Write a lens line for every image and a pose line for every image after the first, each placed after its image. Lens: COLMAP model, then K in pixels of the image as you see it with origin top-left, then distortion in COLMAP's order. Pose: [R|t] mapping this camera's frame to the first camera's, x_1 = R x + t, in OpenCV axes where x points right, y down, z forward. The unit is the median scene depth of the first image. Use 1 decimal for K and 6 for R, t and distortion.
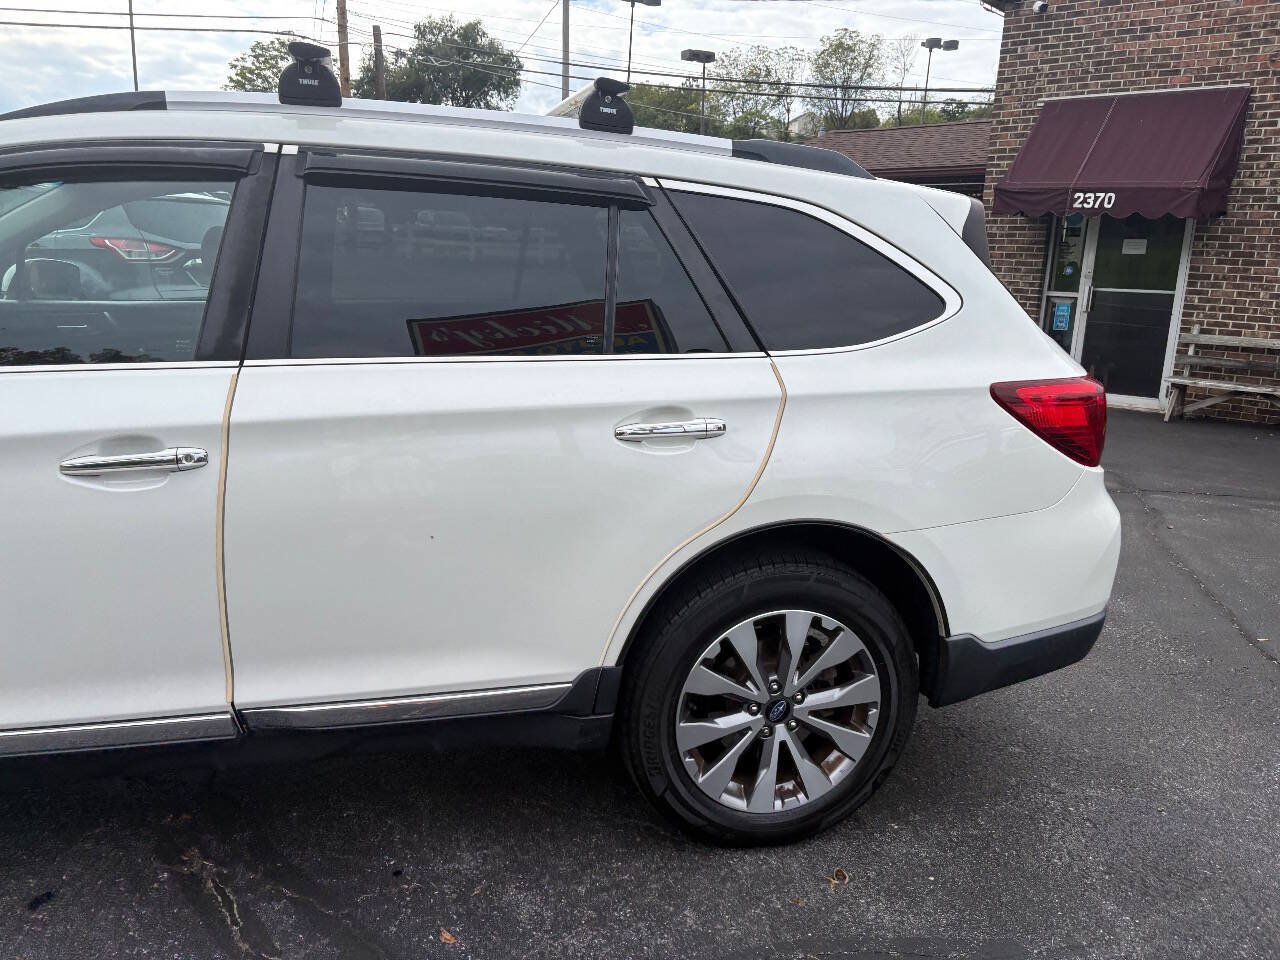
lens RADIAL K [[954.5, 0, 628.9], [0, 954.5, 500.9], [0, 0, 1]] dist [0.043731, -0.052808]
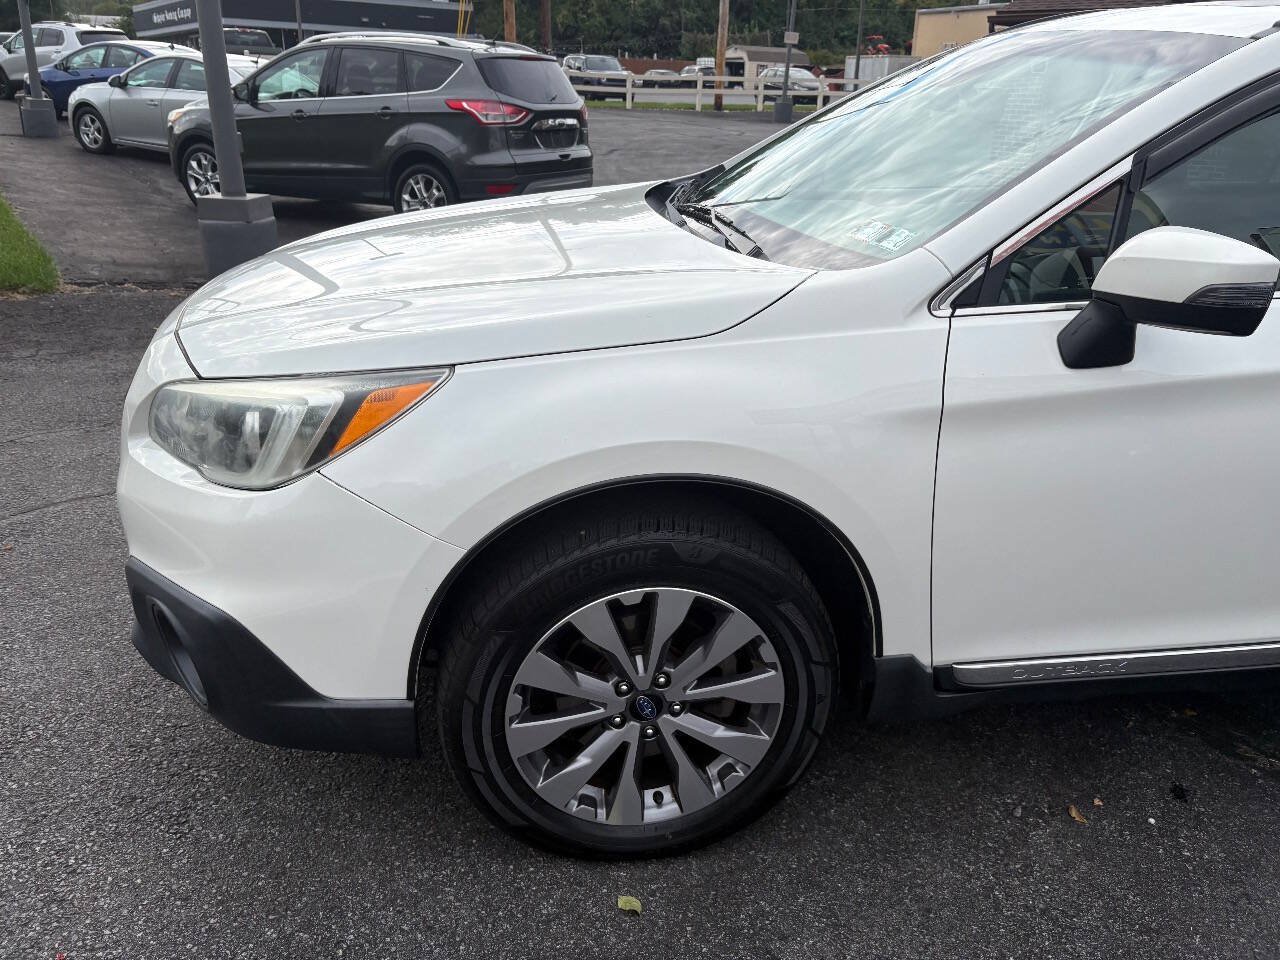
lens RADIAL K [[954.5, 0, 628.9], [0, 954.5, 500.9], [0, 0, 1]] dist [0.043731, -0.052808]
pose [[0.995880, 0.023284, -0.087637, -0.263430], [-0.010280, 0.989232, 0.145996, -0.010574], [0.090093, -0.144494, 0.985396, -0.019611]]
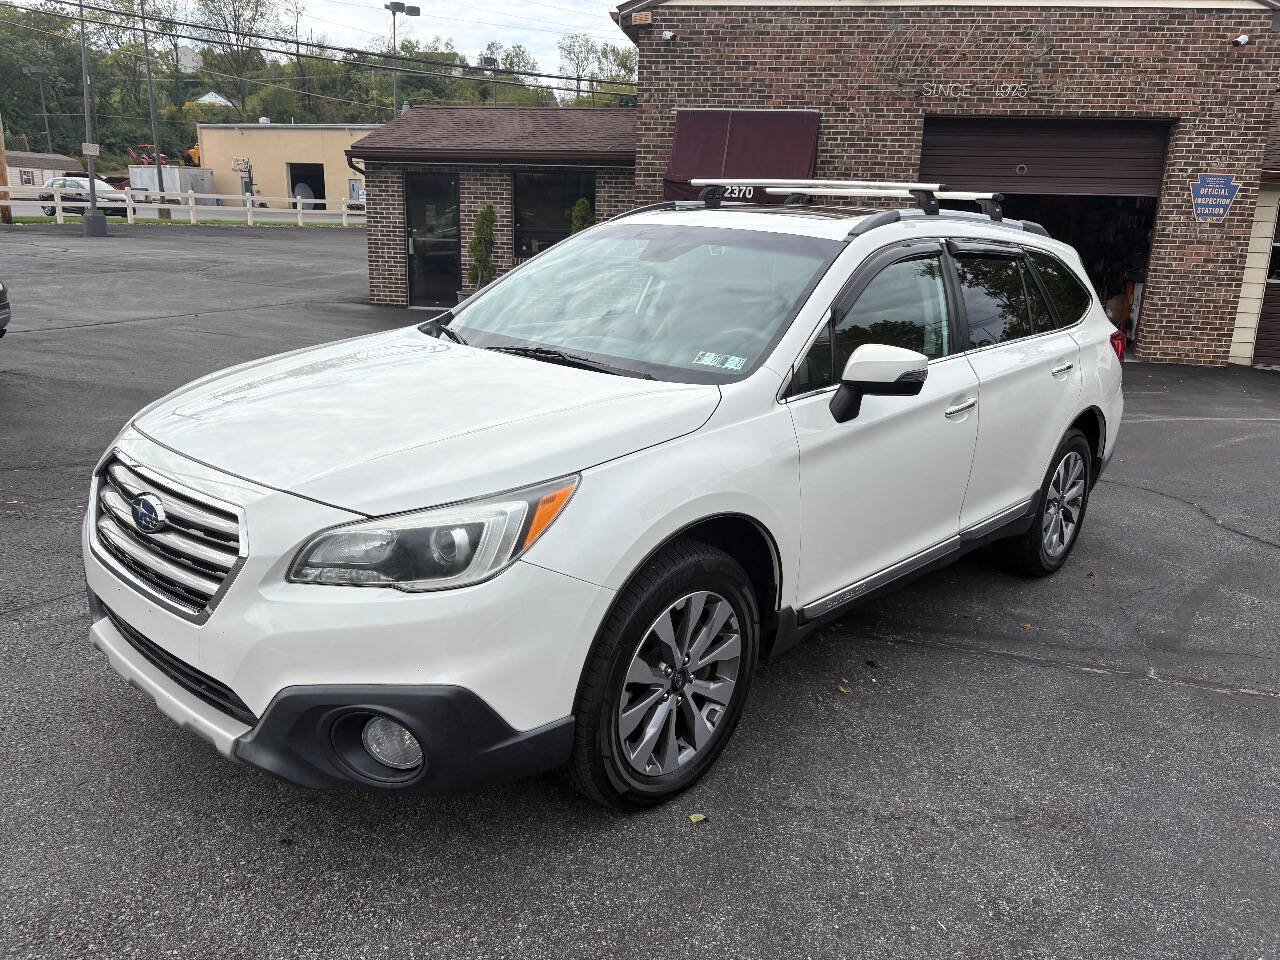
lens RADIAL K [[964.4, 0, 643.0], [0, 964.4, 492.8], [0, 0, 1]] dist [0.042246, -0.055692]
pose [[0.830995, -0.161187, 0.532416, -0.438574], [0.140216, 0.986890, 0.079927, -0.022113], [-0.538319, 0.008234, 0.842701, -0.076281]]
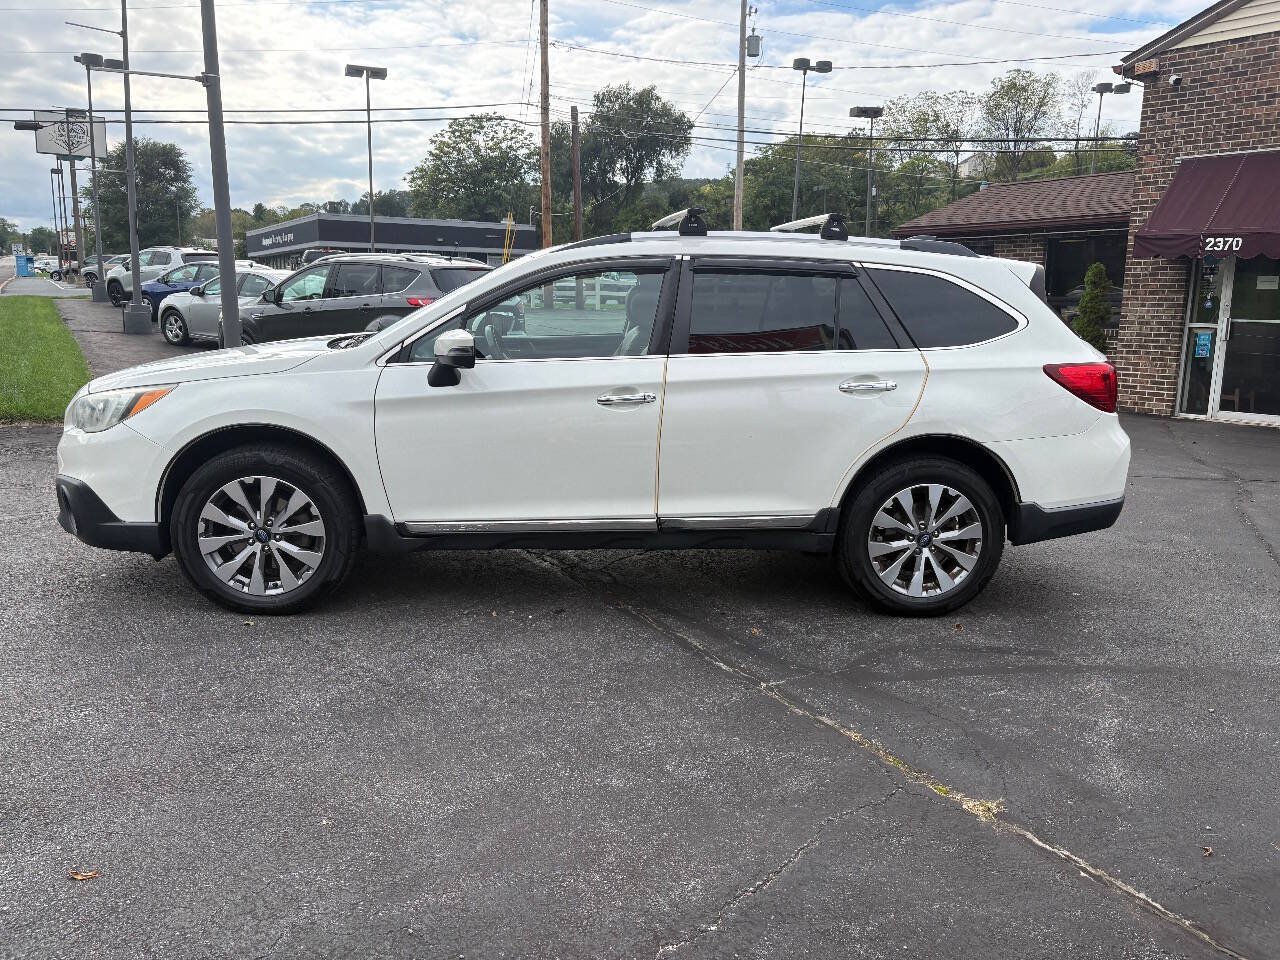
lens RADIAL K [[954.5, 0, 628.9], [0, 954.5, 500.9], [0, 0, 1]] dist [0.043731, -0.052808]
pose [[0.986232, 0.009163, -0.165113, -0.028058], [-0.016954, 0.998805, -0.045839, 0.063317], [0.164496, 0.048008, 0.985209, -0.251441]]
